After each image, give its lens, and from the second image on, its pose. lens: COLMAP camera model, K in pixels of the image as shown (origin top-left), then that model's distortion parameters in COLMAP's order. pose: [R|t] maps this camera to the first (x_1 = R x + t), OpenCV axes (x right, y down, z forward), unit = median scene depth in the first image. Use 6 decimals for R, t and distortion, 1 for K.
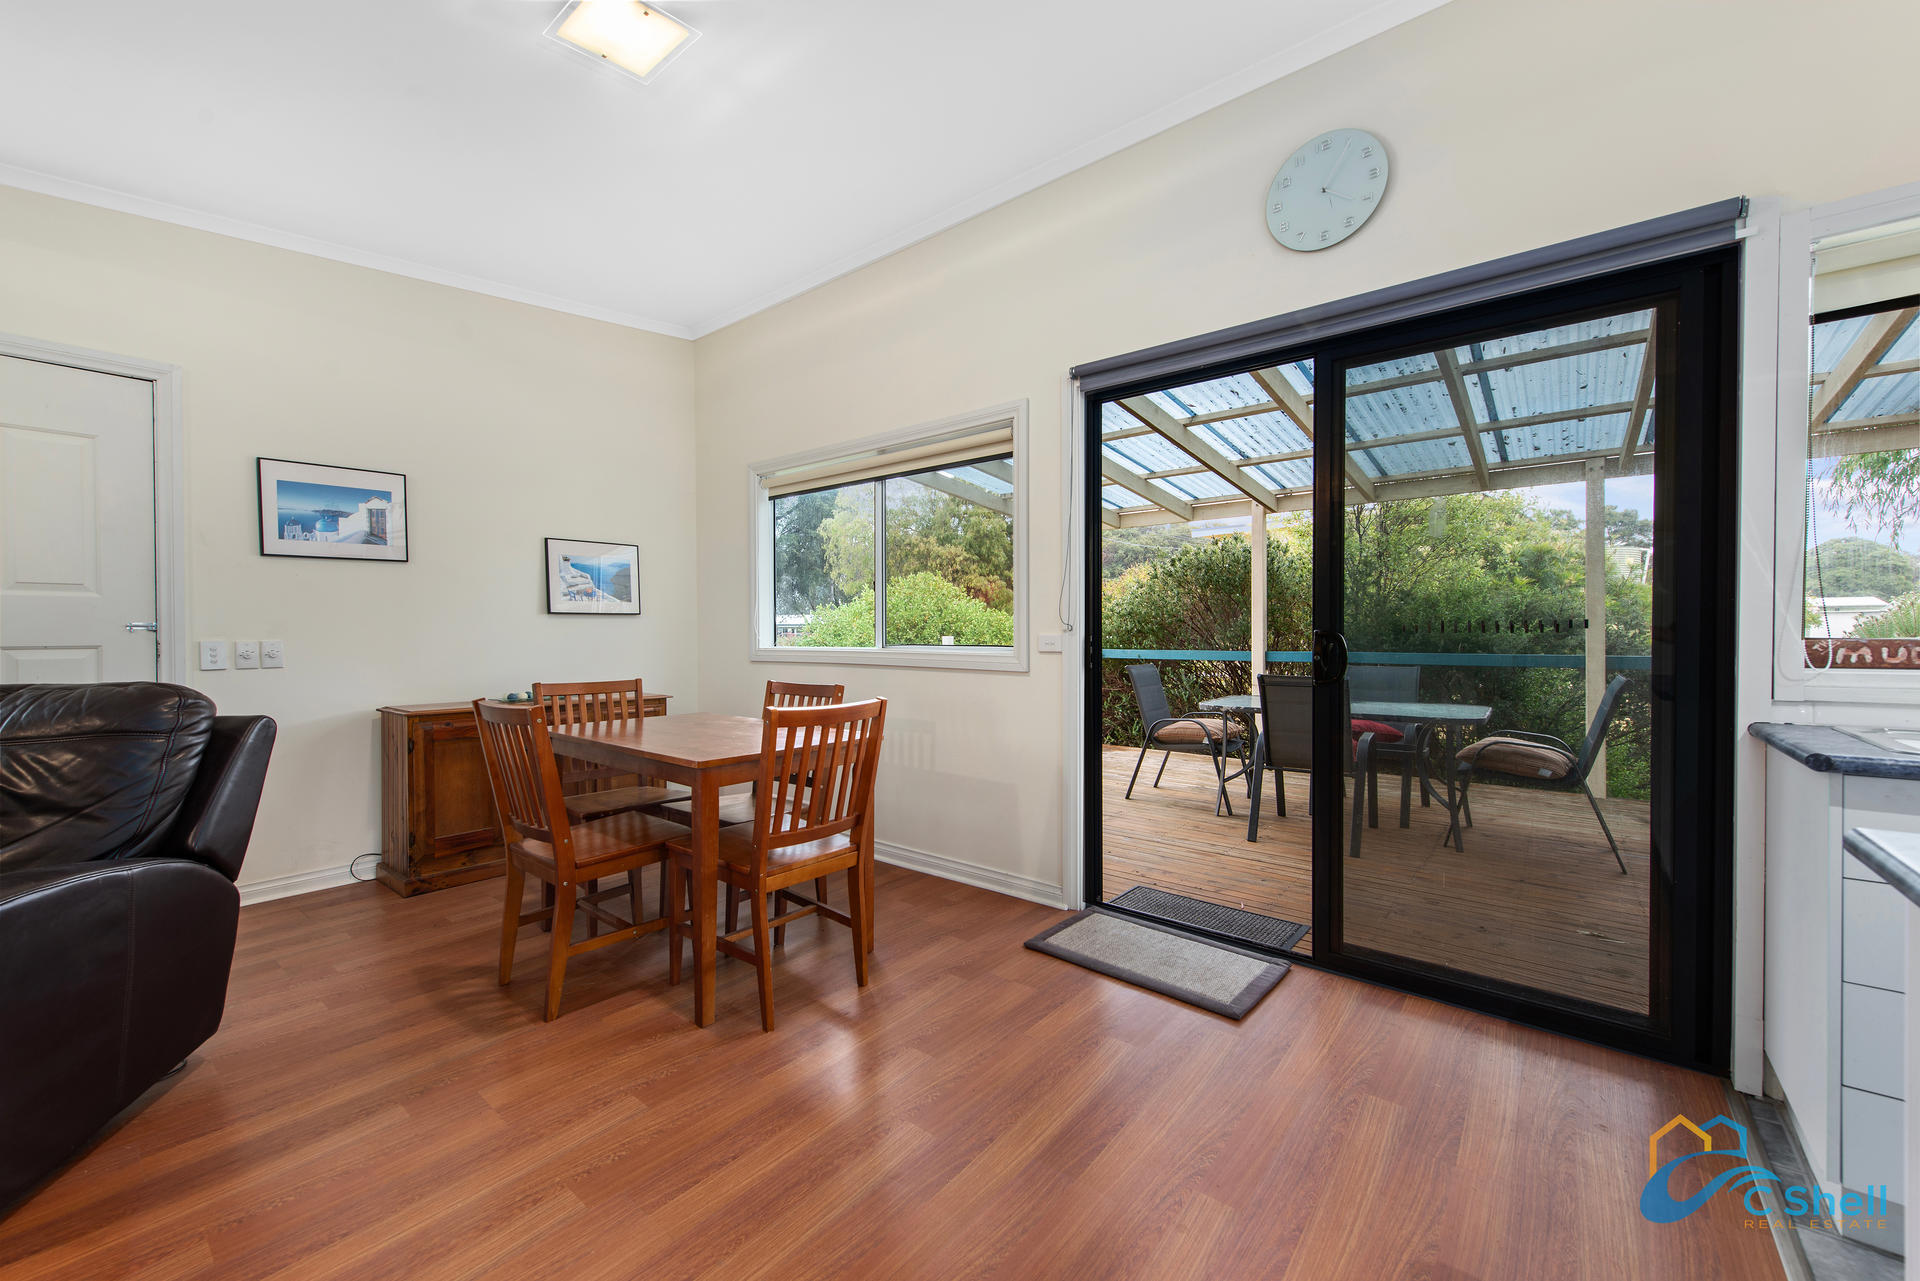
lens RADIAL K [[749.5, 0, 950.4], [0, 749.5, 628.9], [0, 0, 1]] dist [0.018044, 0.000231]
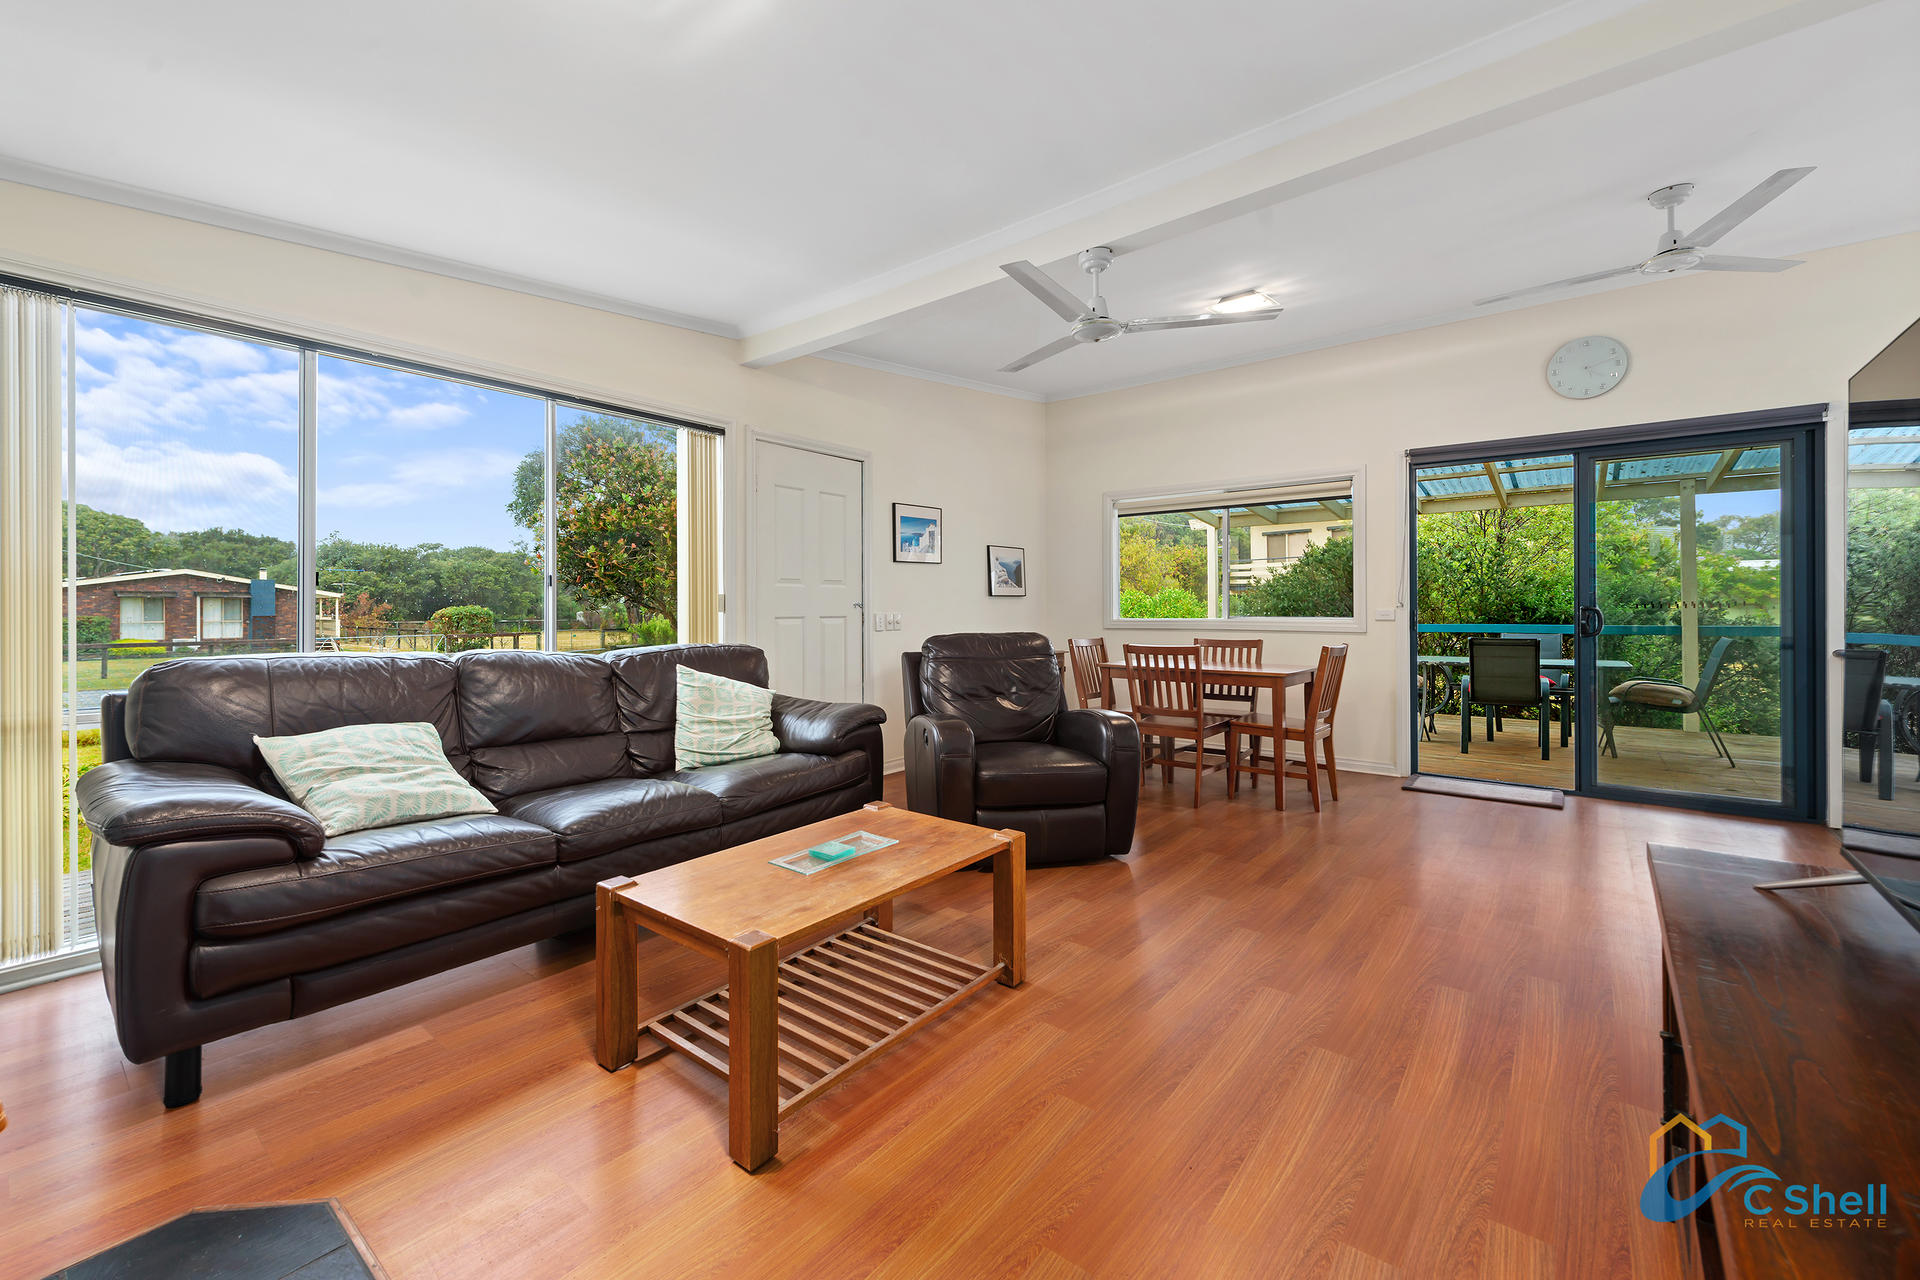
lens RADIAL K [[749.5, 0, 975.5], [0, 749.5, 608.7], [0, 0, 1]] dist [0.018044, 0.000231]
pose [[0.999998, 0.001844, 0.001238, -0.713076], [-0.001853, 0.999975, 0.006827, -0.006664], [-0.001226, -0.006830, 0.999976, -0.602902]]
